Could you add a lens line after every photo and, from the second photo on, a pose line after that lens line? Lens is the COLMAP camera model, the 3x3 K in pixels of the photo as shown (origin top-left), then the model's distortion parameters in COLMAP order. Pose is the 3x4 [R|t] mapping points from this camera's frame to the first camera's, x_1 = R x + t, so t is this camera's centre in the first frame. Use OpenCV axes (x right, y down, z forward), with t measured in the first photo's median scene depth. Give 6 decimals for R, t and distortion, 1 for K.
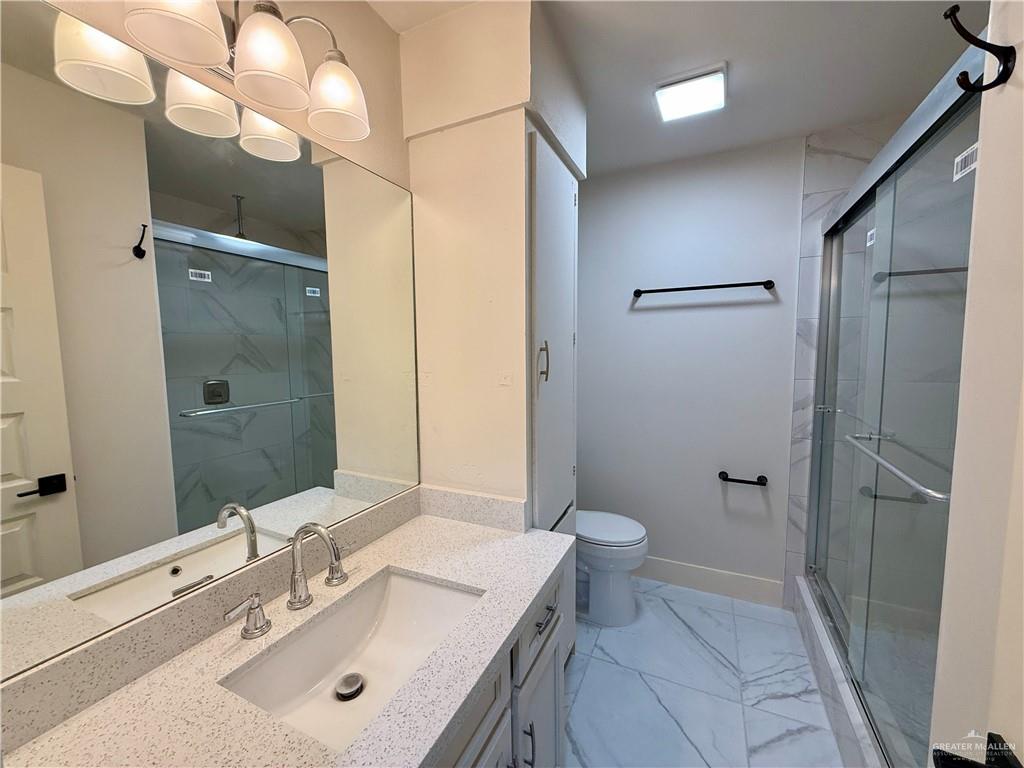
lens RADIAL K [[410.4, 0, 512.9], [0, 410.4, 383.6], [0, 0, 1]] dist [0.000694, 0.000063]
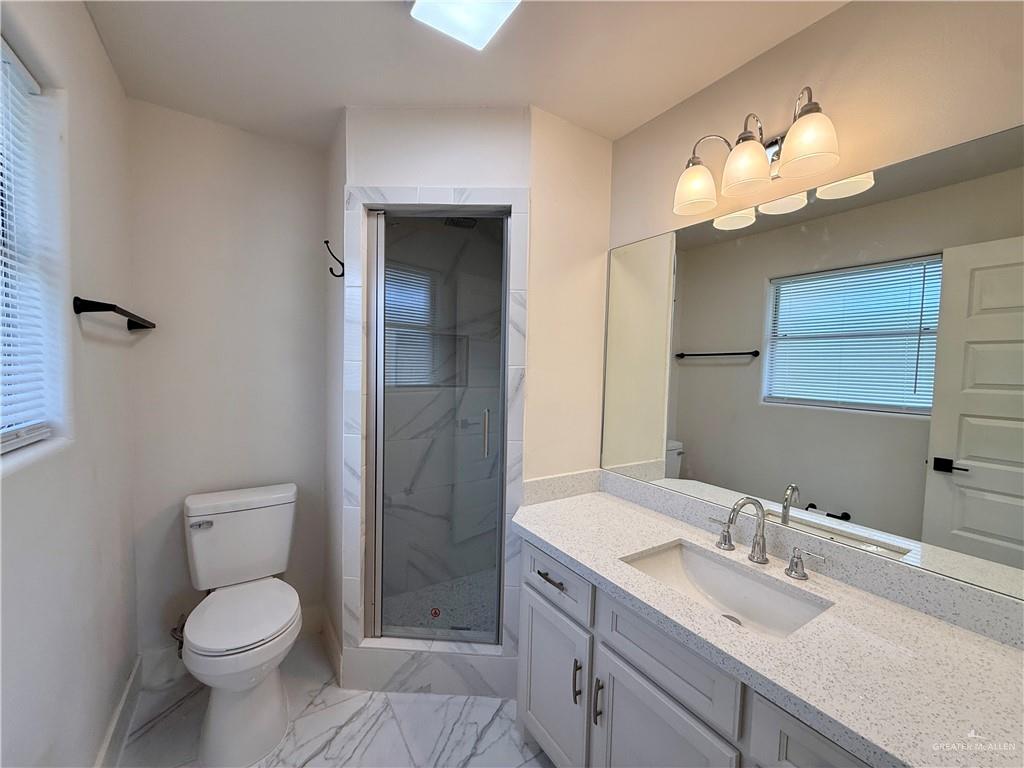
lens RADIAL K [[410.4, 0, 513.6], [0, 410.4, 384.3], [0, 0, 1]] dist [0.000694, 0.000063]
pose [[-0.530820, 0.046132, -0.846228, 0.988140], [-0.091621, 0.989541, 0.111416, -0.096440], [0.842518, 0.136674, -0.521041, 0.944743]]
